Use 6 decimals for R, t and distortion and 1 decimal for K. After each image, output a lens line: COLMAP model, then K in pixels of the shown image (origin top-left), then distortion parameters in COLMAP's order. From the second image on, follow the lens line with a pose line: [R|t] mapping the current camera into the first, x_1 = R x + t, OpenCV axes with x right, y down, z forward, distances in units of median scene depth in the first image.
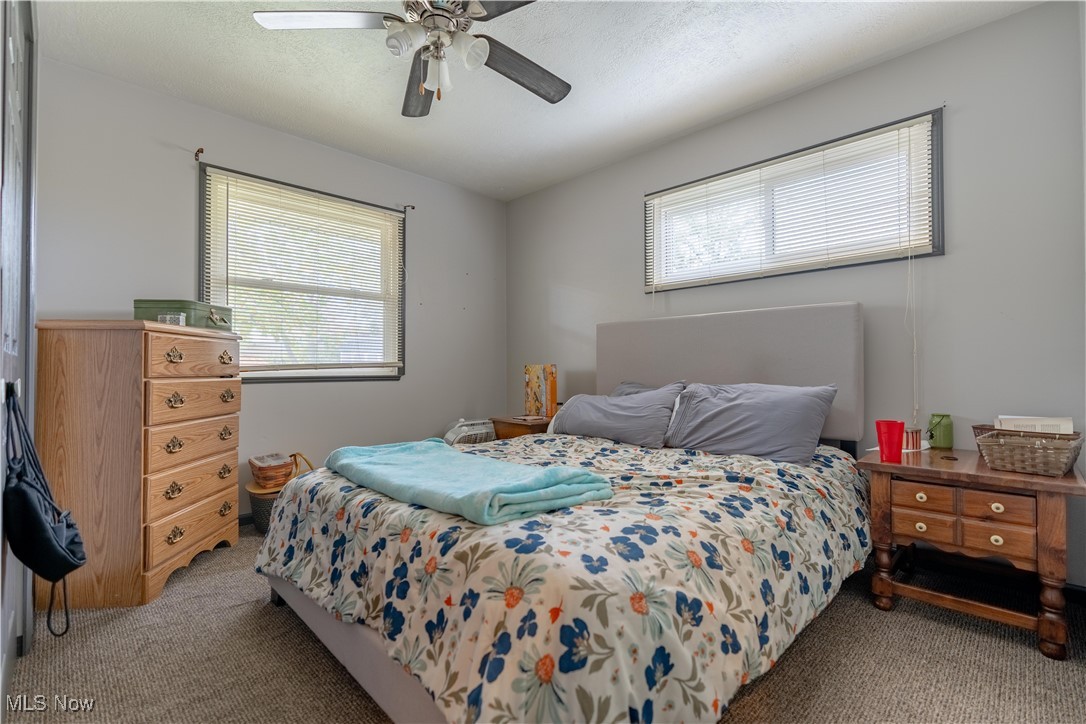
lens RADIAL K [[480.0, 0, 531.7], [0, 480.0, 363.1], [0, 0, 1]] dist [-0.009857, 0.004519]
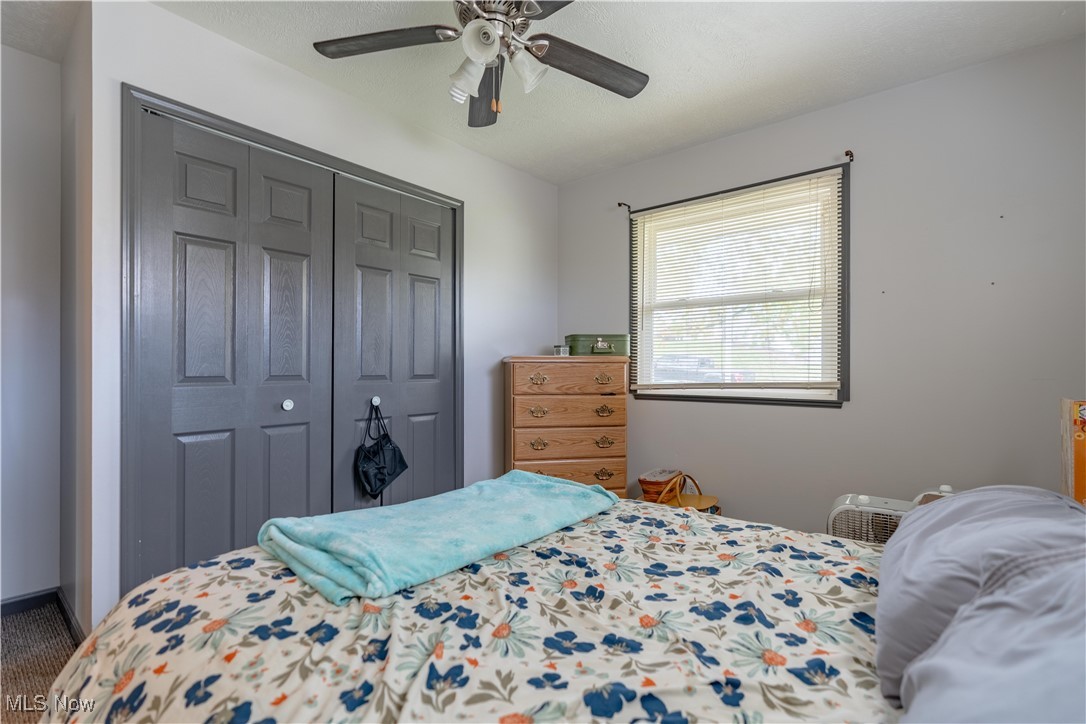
lens RADIAL K [[480.0, 0, 531.7], [0, 480.0, 363.1], [0, 0, 1]] dist [-0.009857, 0.004519]
pose [[0.127022, -0.008343, -0.991865, 1.018308], [0.011145, 0.999914, -0.006984, -0.084106], [0.991837, -0.010167, 0.127104, 1.327815]]
